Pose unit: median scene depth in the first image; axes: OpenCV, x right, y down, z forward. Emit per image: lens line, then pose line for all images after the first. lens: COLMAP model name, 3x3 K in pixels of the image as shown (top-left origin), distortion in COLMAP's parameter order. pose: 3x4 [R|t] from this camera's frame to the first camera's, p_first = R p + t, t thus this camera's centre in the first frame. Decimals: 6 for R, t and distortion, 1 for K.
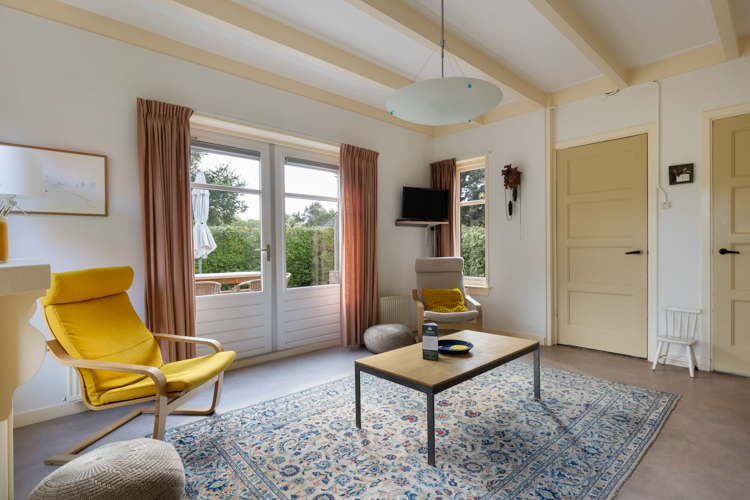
lens RADIAL K [[384.7, 0, 380.2], [0, 384.7, 250.9], [0, 0, 1]] dist [-0.006704, -0.000621]
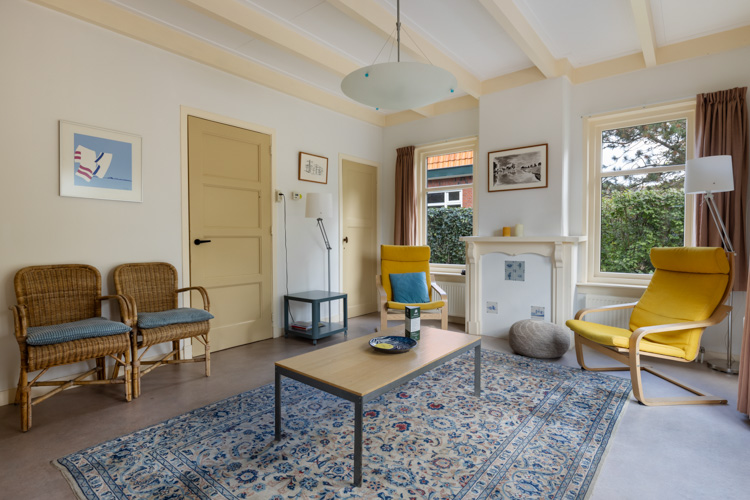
lens RADIAL K [[384.7, 0, 372.9], [0, 384.7, 246.7], [0, 0, 1]] dist [-0.006704, -0.000621]
pose [[-0.993419, 0.020829, -0.112627, 0.325731], [0.017419, 0.999362, 0.031178, -0.007983], [0.113204, 0.029011, -0.993148, 1.872333]]
